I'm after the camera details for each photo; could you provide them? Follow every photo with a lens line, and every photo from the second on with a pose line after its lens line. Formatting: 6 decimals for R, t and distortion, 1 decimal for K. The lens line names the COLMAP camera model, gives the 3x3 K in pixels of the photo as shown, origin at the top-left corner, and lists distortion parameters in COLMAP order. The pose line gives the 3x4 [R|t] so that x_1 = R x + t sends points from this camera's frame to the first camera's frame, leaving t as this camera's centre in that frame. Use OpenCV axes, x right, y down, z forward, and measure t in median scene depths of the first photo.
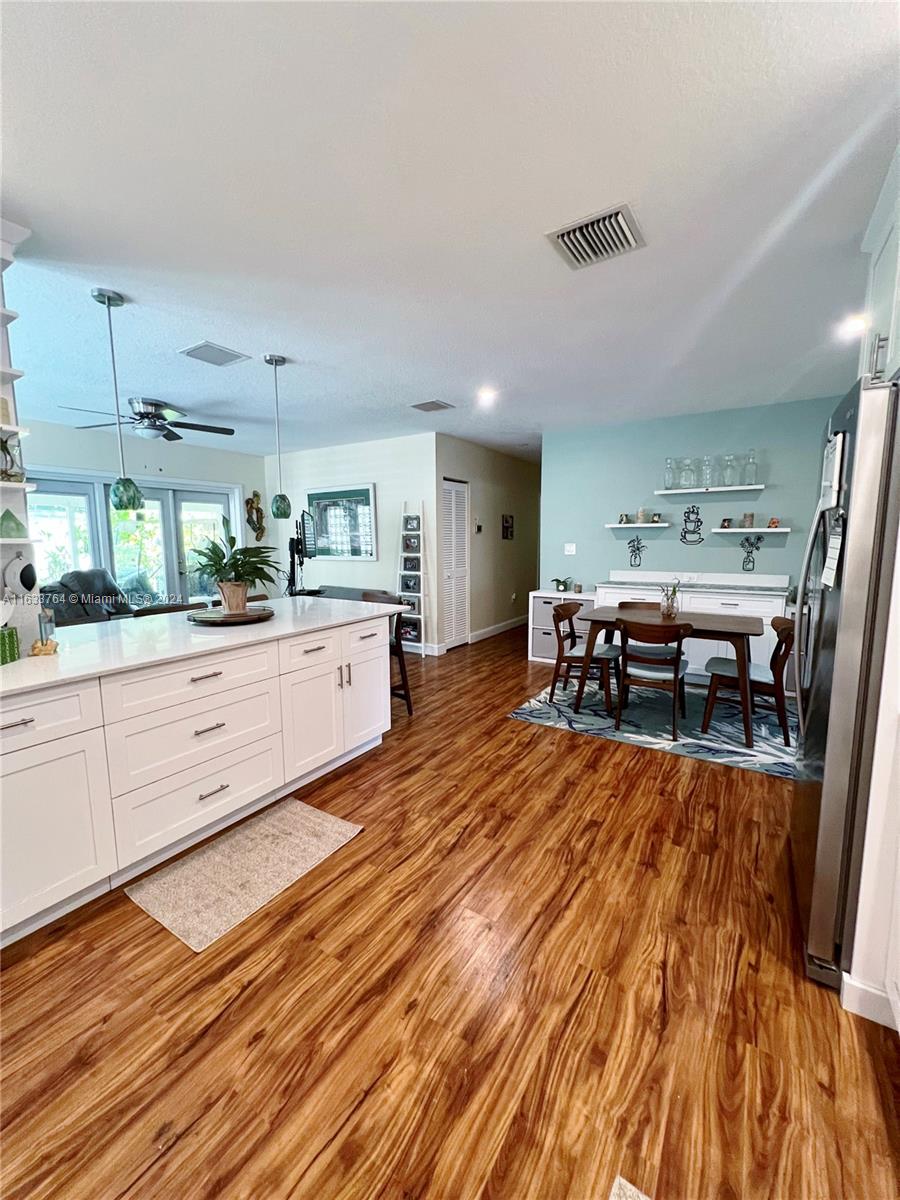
lens RADIAL K [[484.8, 0, 450.3], [0, 484.8, 599.5], [0, 0, 1]] dist [-0.000073, -0.000014]
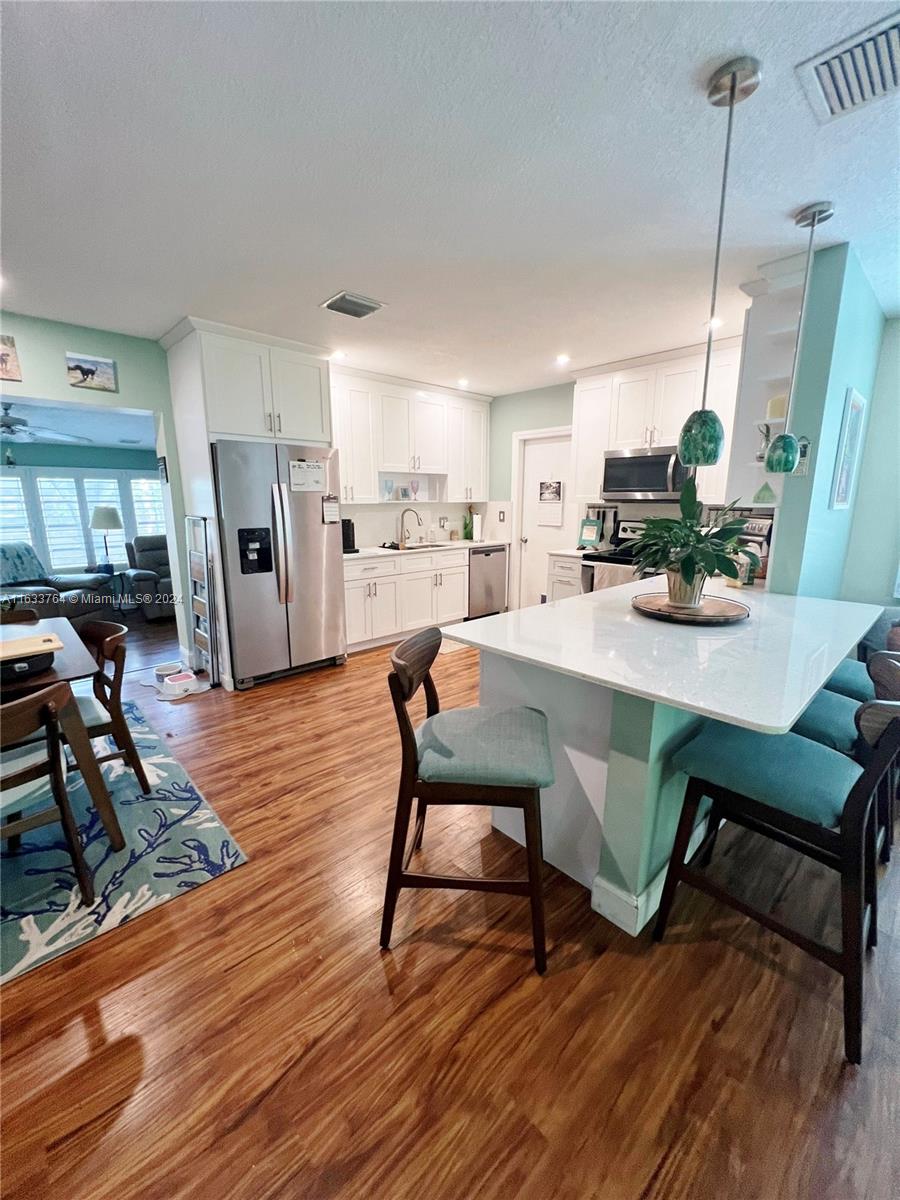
lens RADIAL K [[484.8, 0, 454.2], [0, 484.8, 599.1], [0, 0, 1]] dist [-0.000073, -0.000014]
pose [[-0.970643, -0.042899, 0.236670, -0.187460], [0.037015, 0.945603, 0.323209, -0.162288], [-0.237661, 0.322481, -0.916255, 1.213989]]
